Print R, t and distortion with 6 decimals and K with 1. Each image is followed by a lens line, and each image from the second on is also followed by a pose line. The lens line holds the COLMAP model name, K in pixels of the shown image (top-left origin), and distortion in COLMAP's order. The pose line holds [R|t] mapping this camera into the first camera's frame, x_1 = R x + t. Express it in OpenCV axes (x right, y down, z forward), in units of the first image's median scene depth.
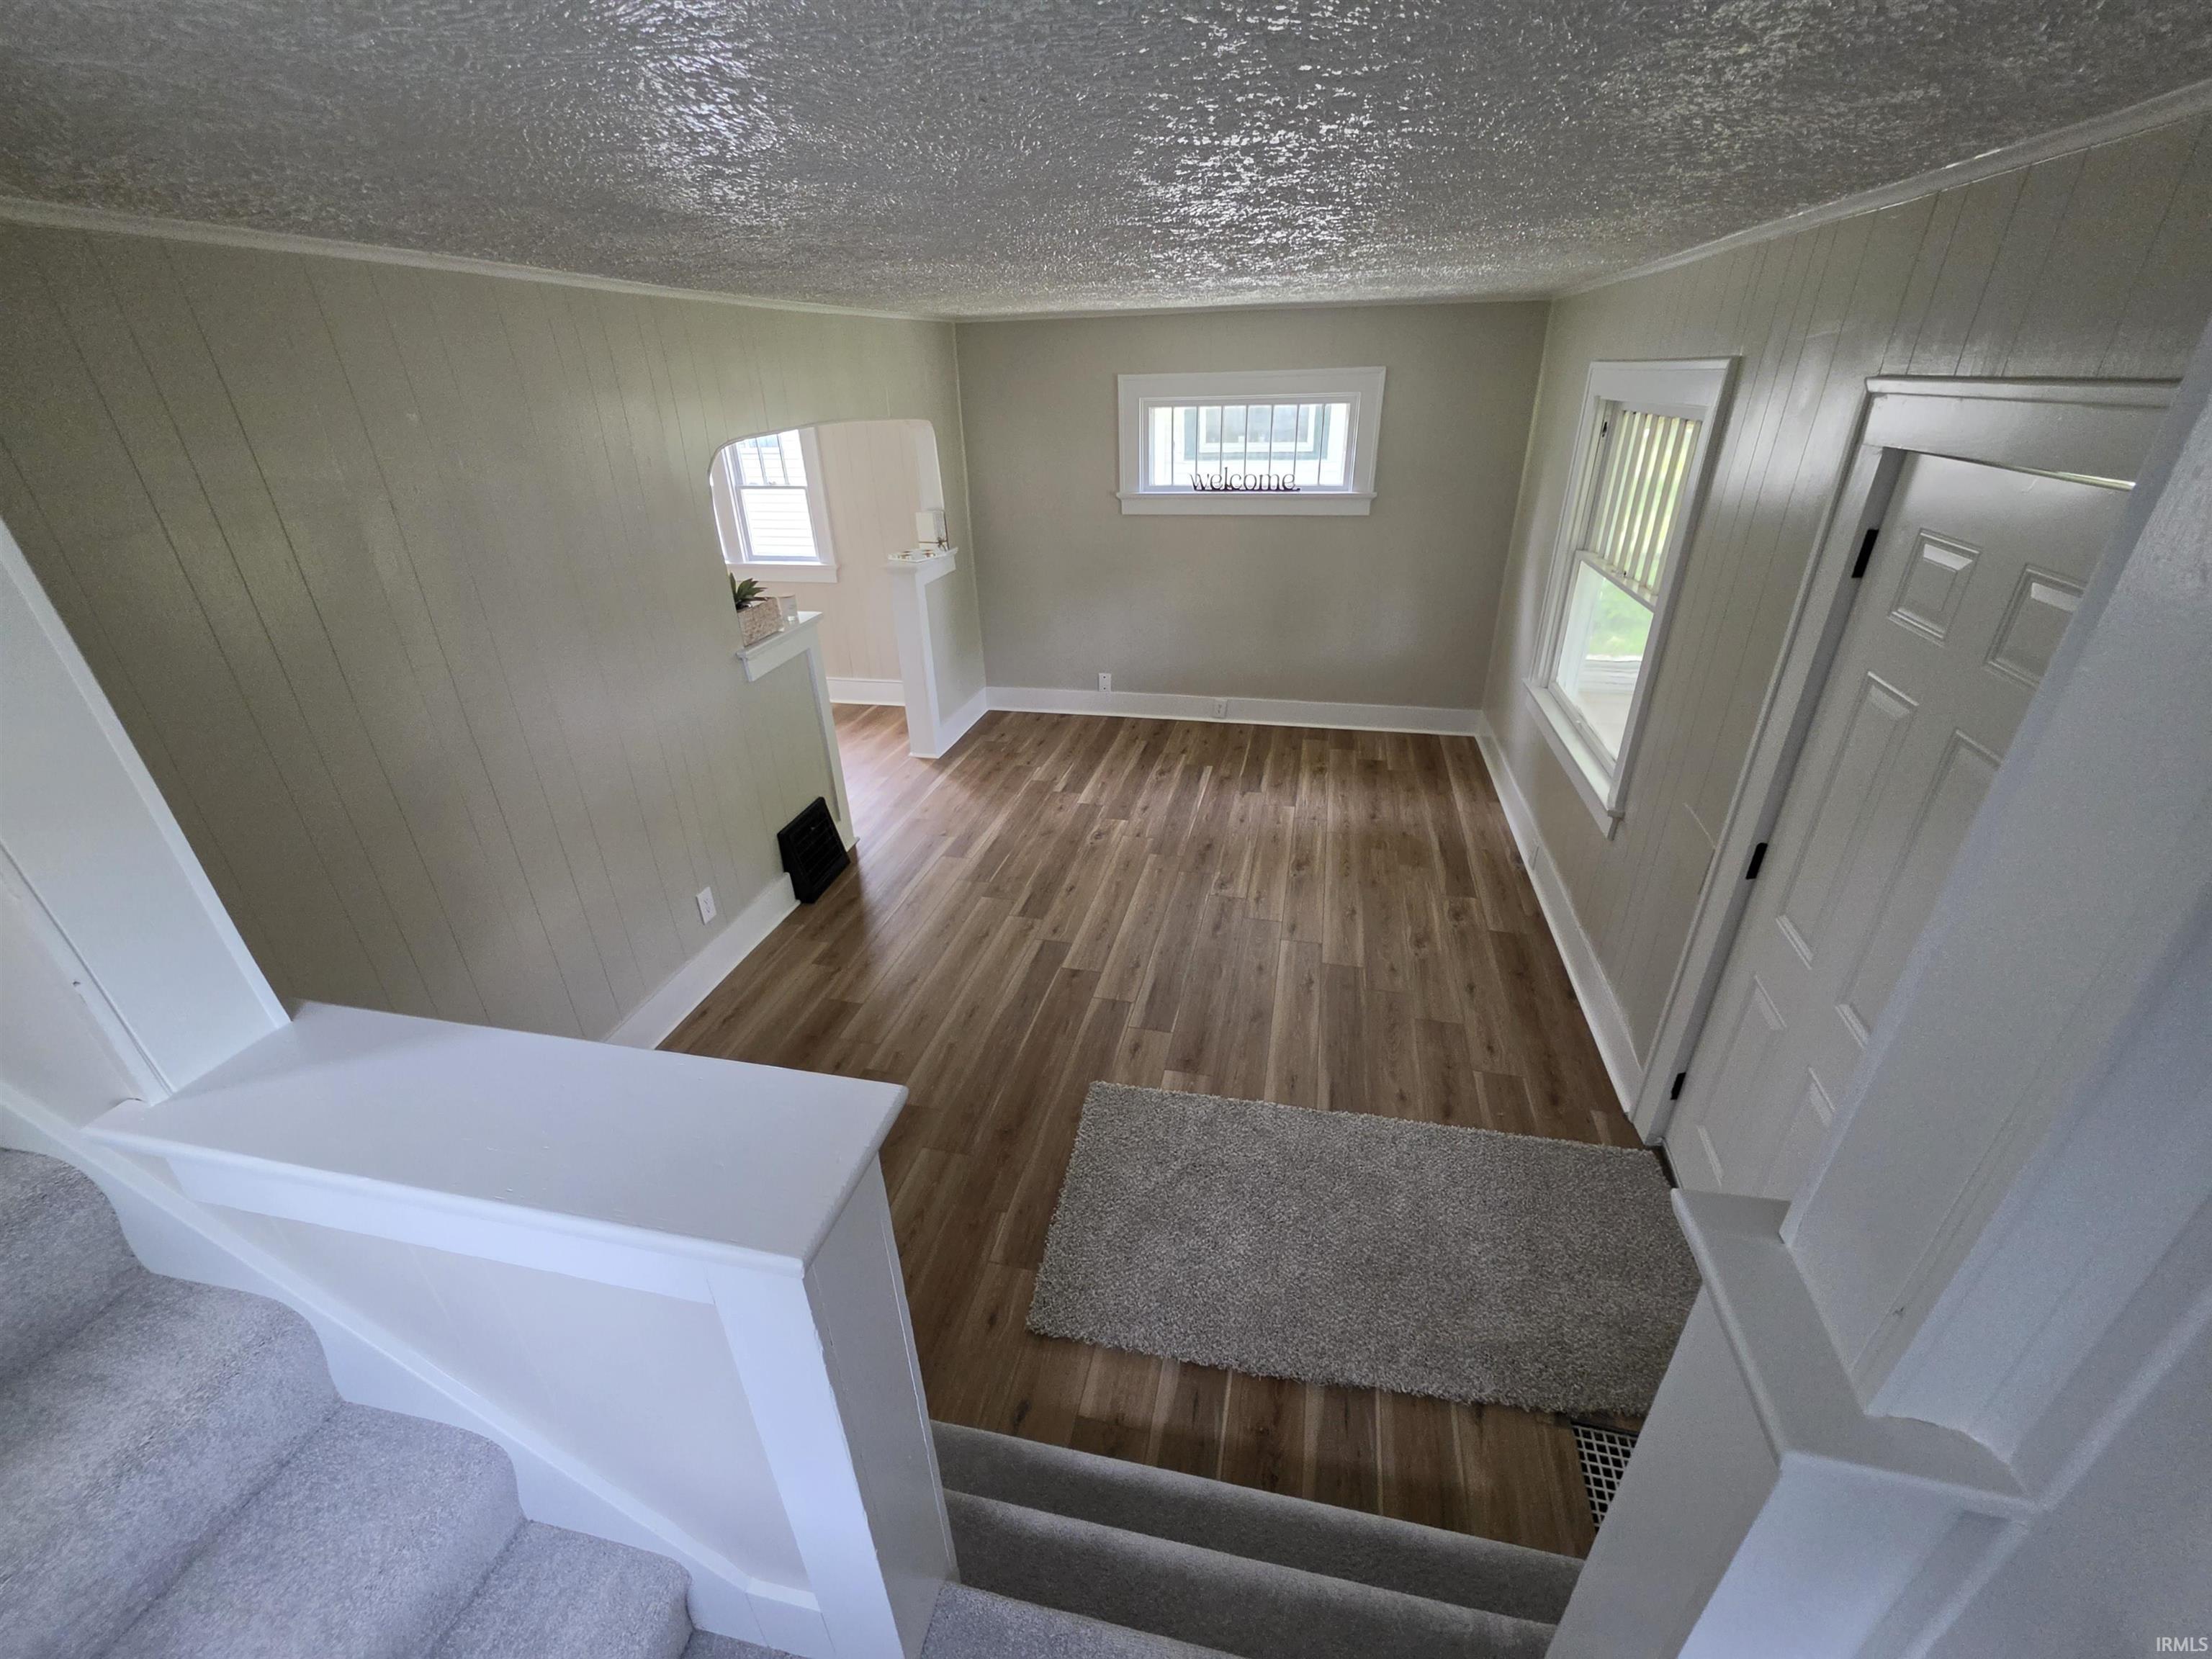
lens RADIAL K [[890.4, 0, 1099.5], [0, 890.4, 821.0], [0, 0, 1]] dist [0.000332, -0.000495]
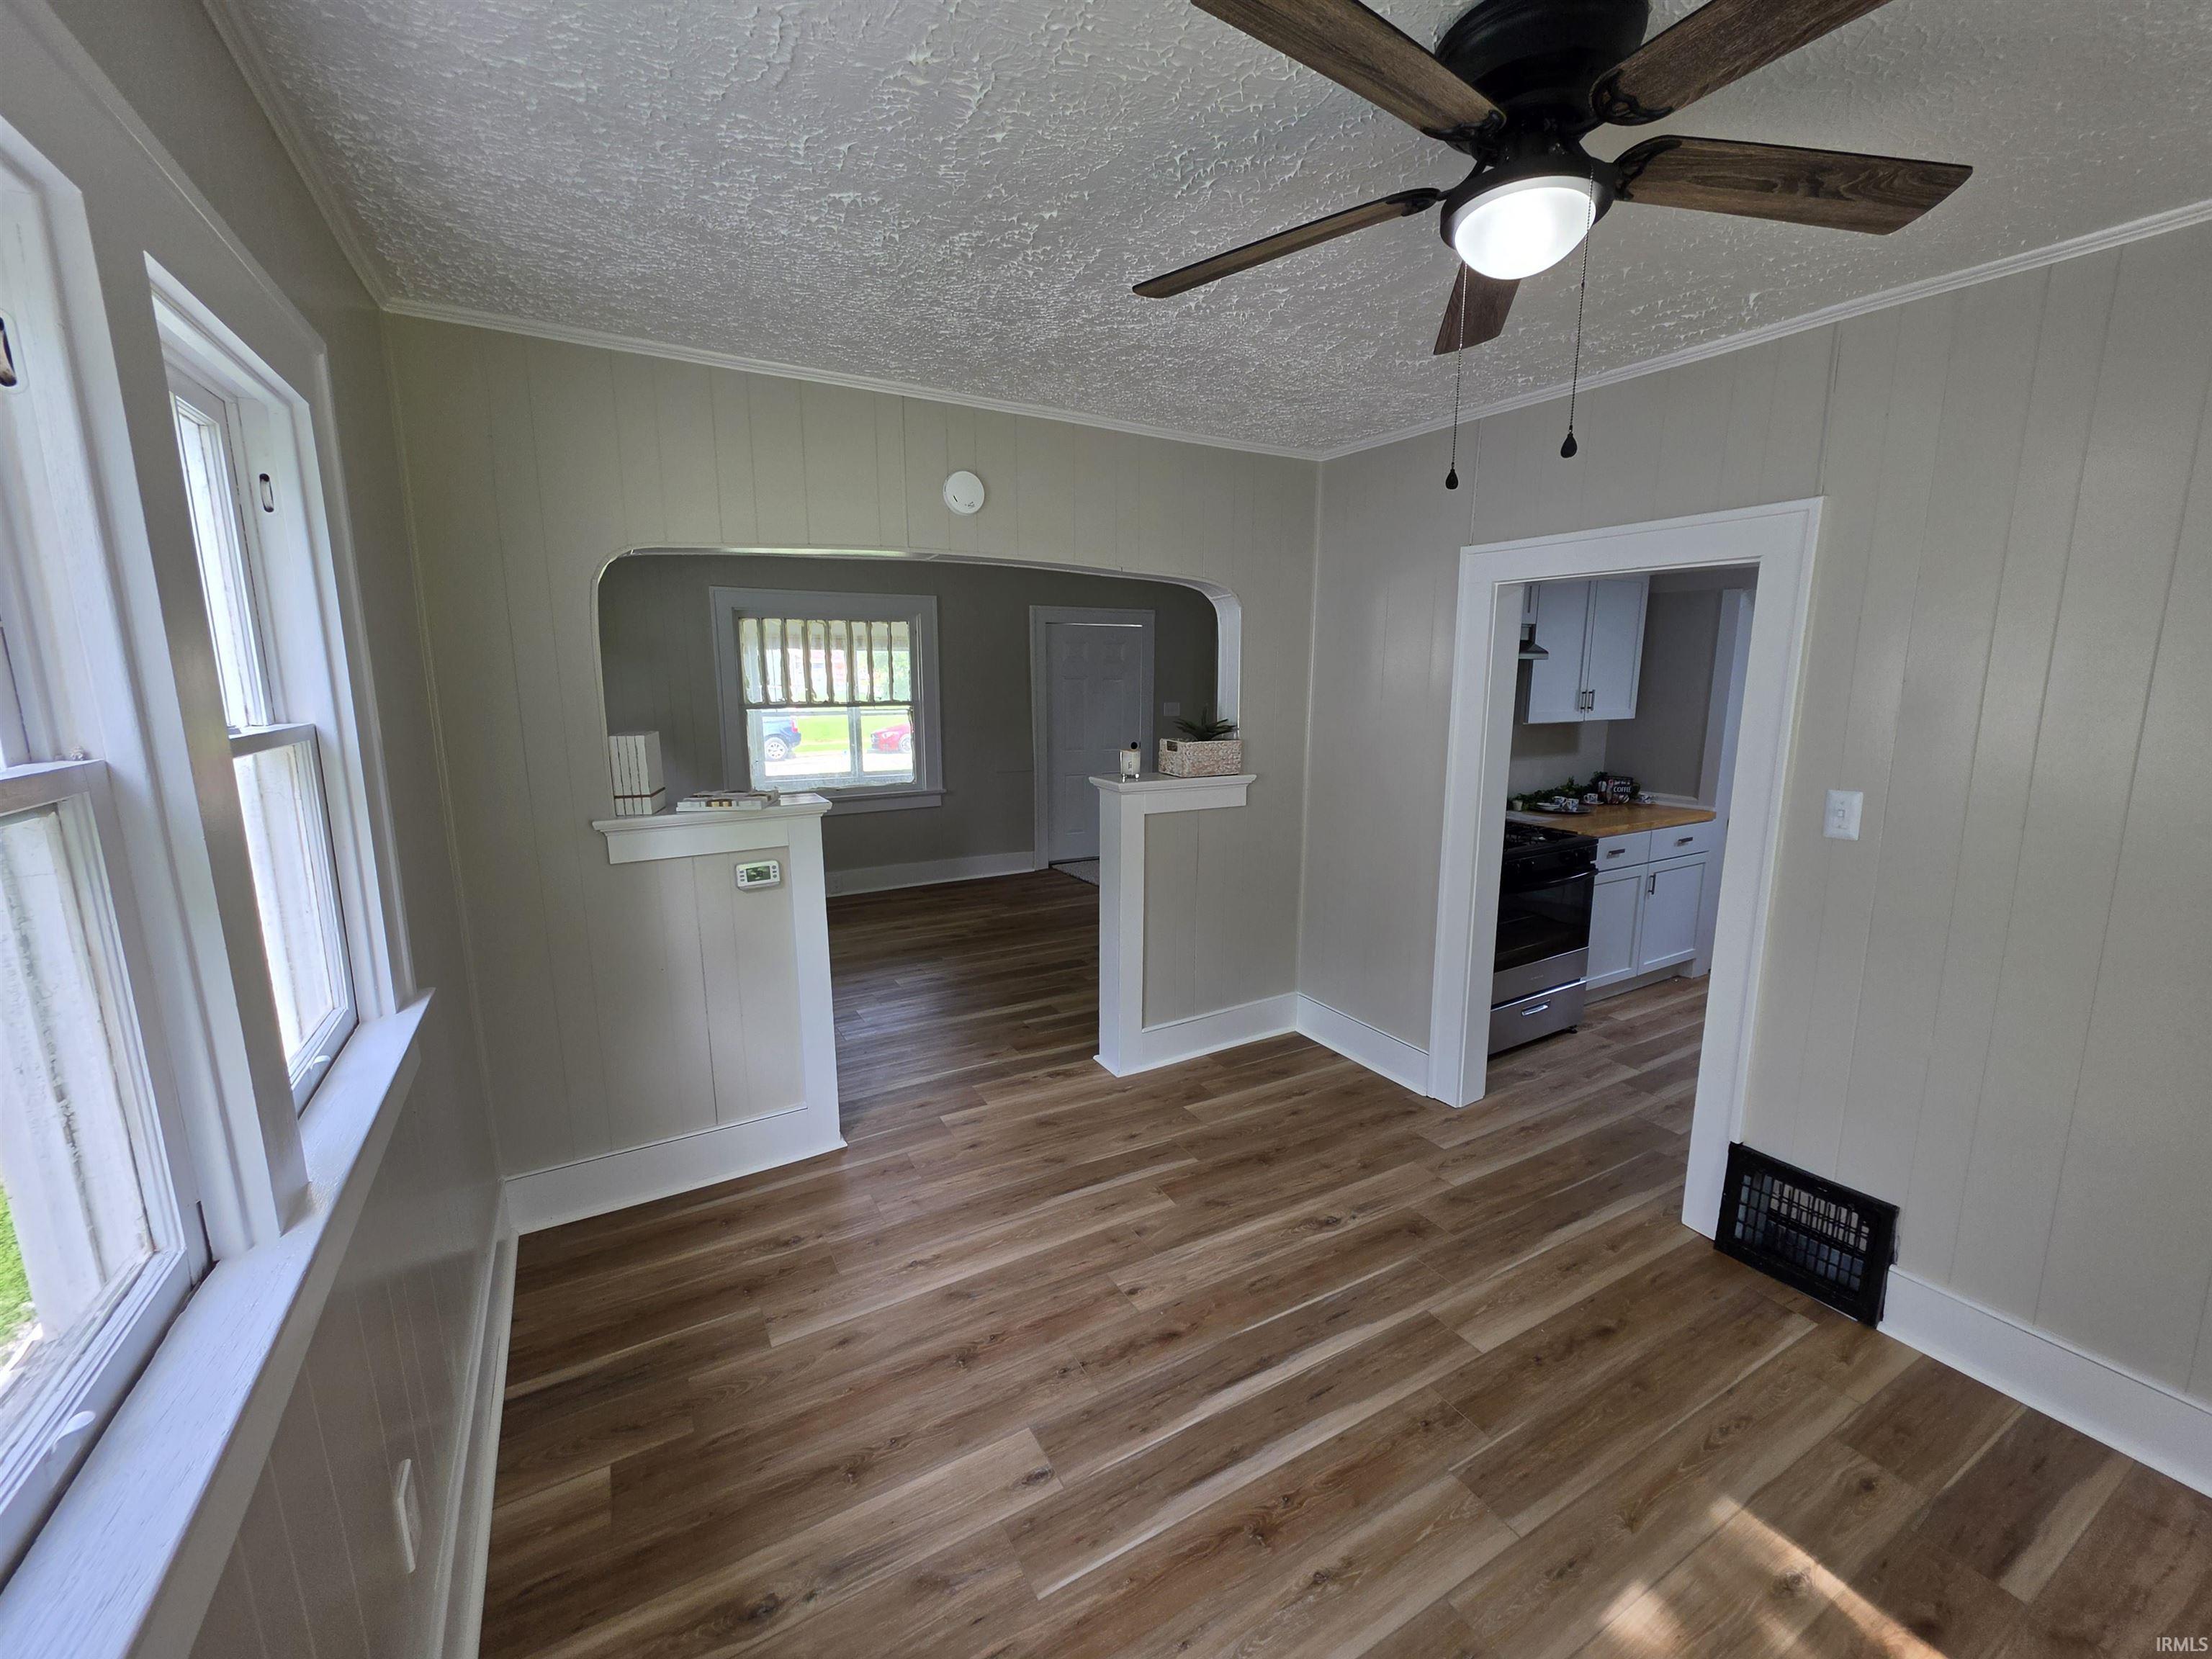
lens RADIAL K [[890.4, 0, 1103.0], [0, 890.4, 837.7], [0, 0, 1]] dist [0.000332, -0.000495]
pose [[-0.684374, -0.108630, 0.720994, -1.003412], [0.343358, 0.824319, 0.450116, -0.602711], [-0.643225, 0.555606, -0.526843, 1.572878]]
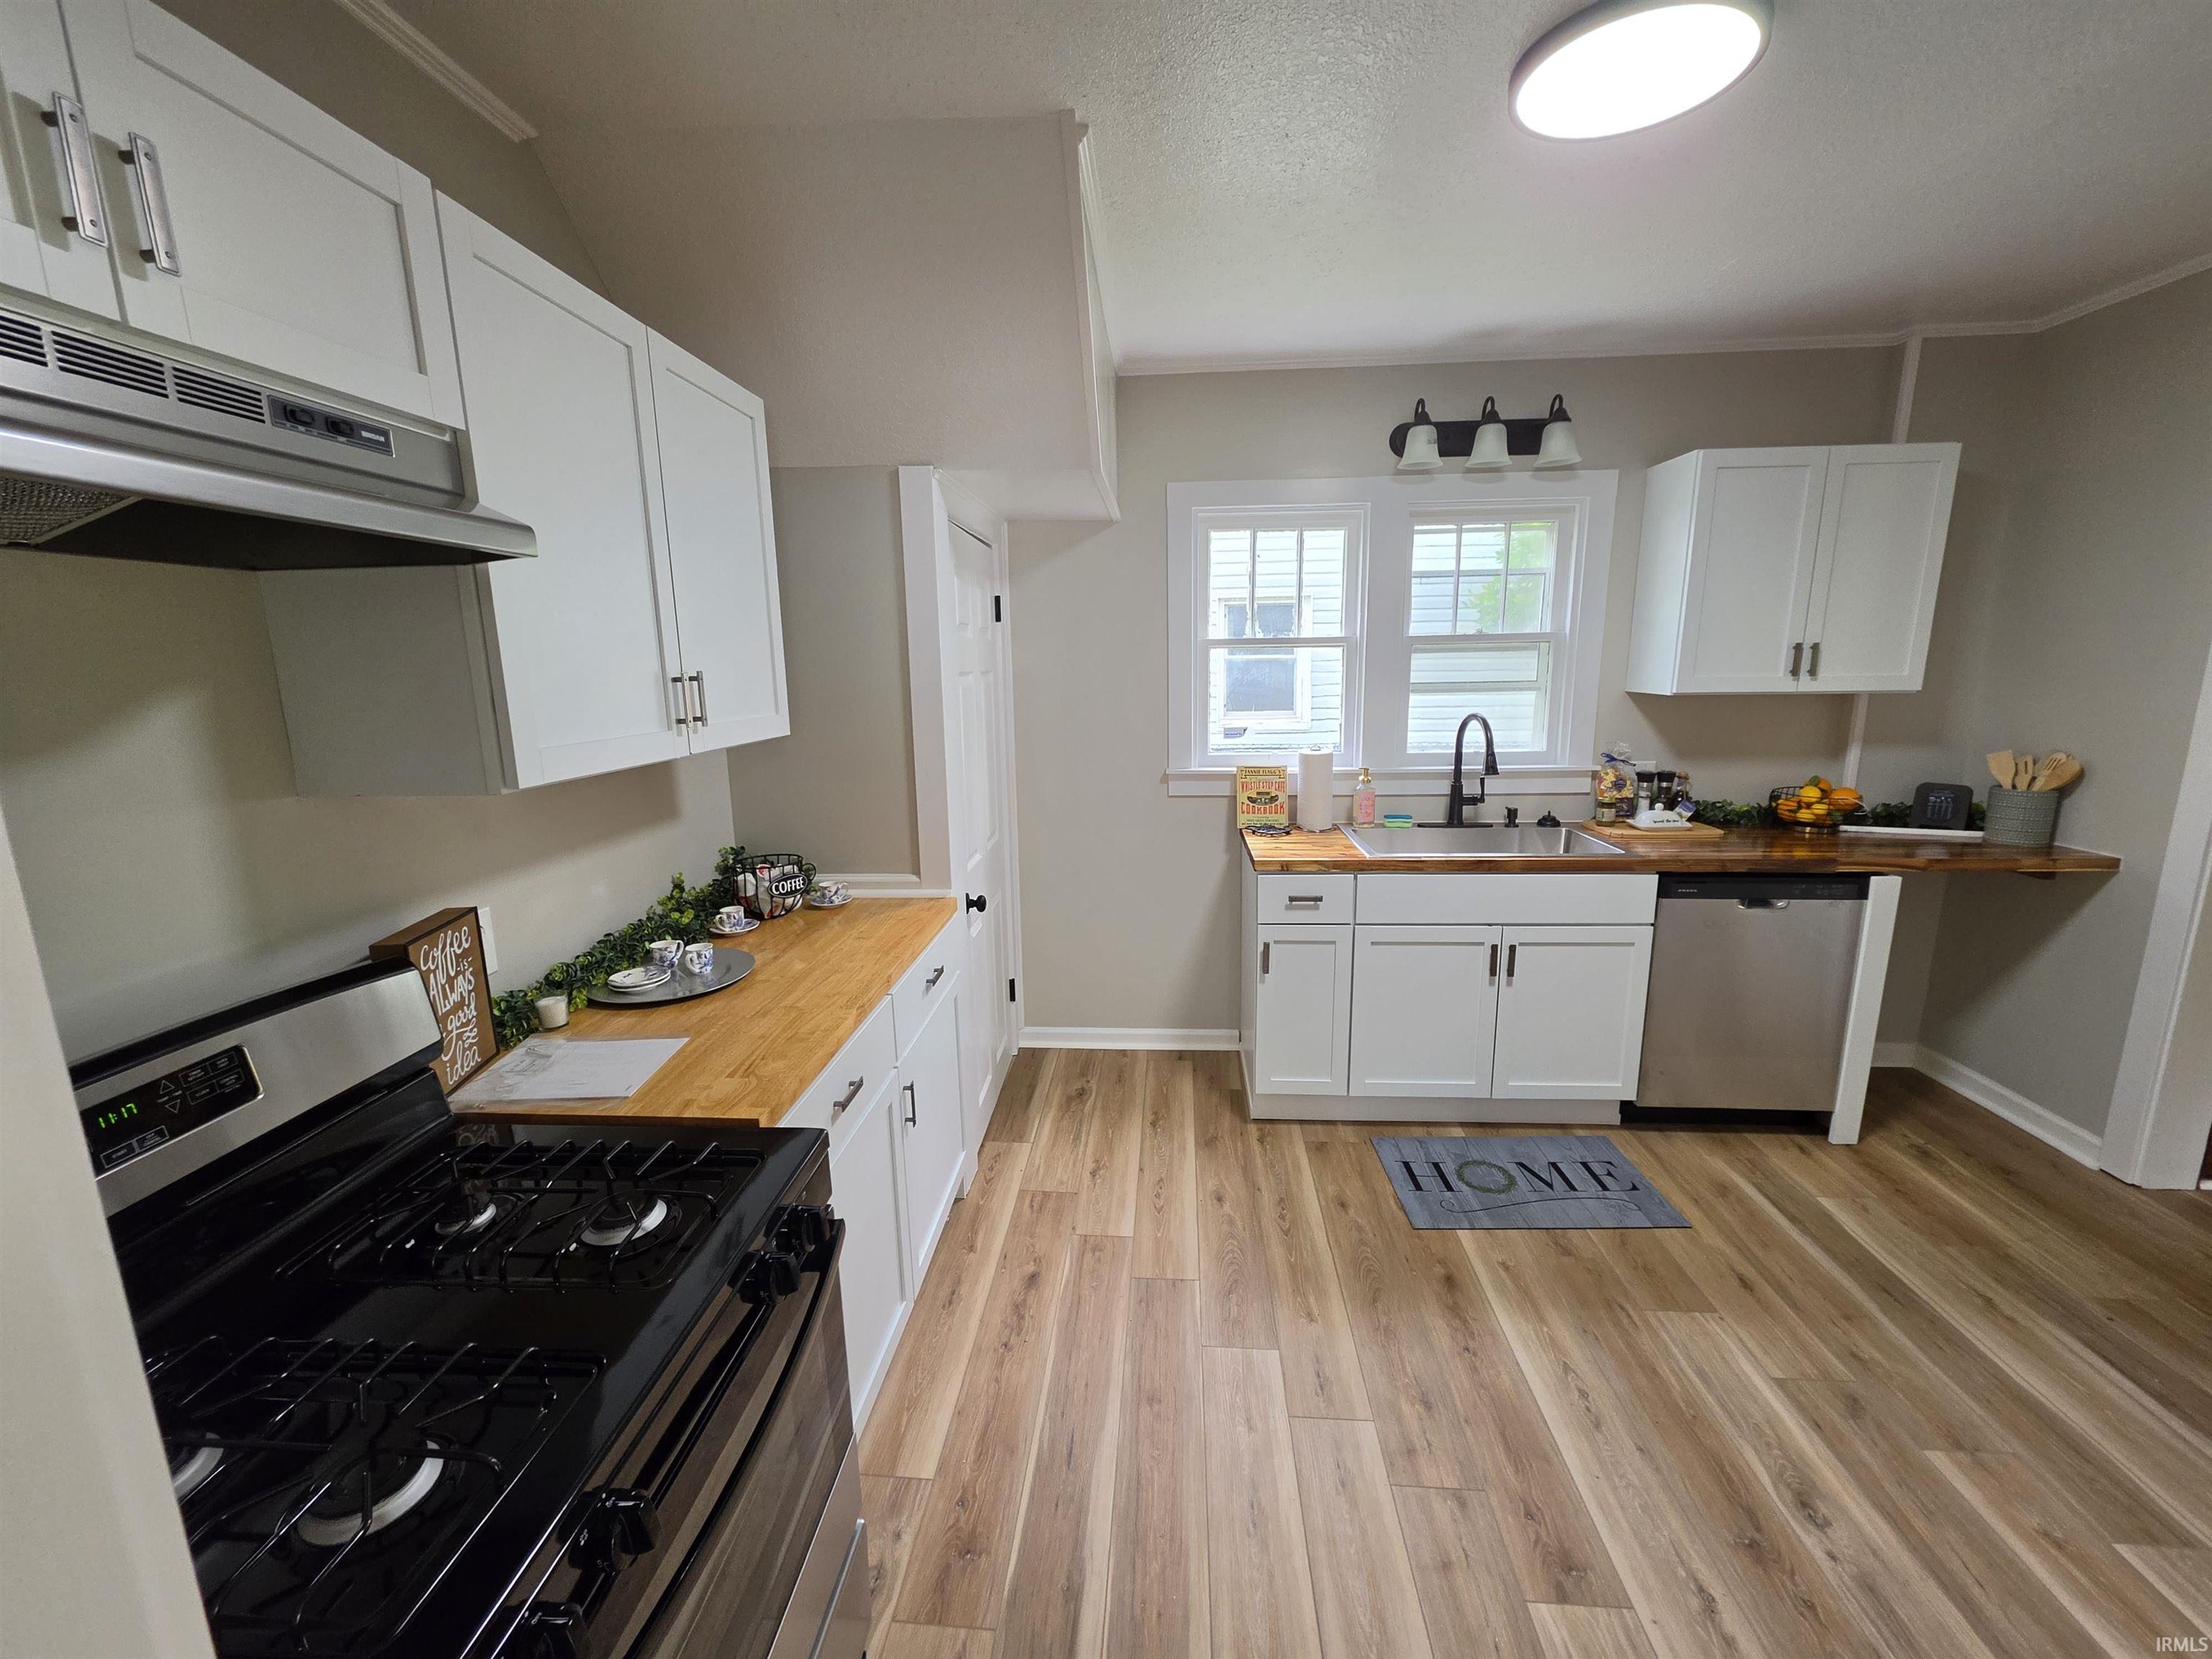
lens RADIAL K [[890.4, 0, 1109.3], [0, 890.4, 823.5], [0, 0, 1]] dist [0.000332, -0.000495]
pose [[-0.986434, 0.069074, -0.148920, -0.726462], [-0.035123, 0.797353, 0.602491, -0.248762], [0.160358, 0.599548, -0.784110, 0.897824]]
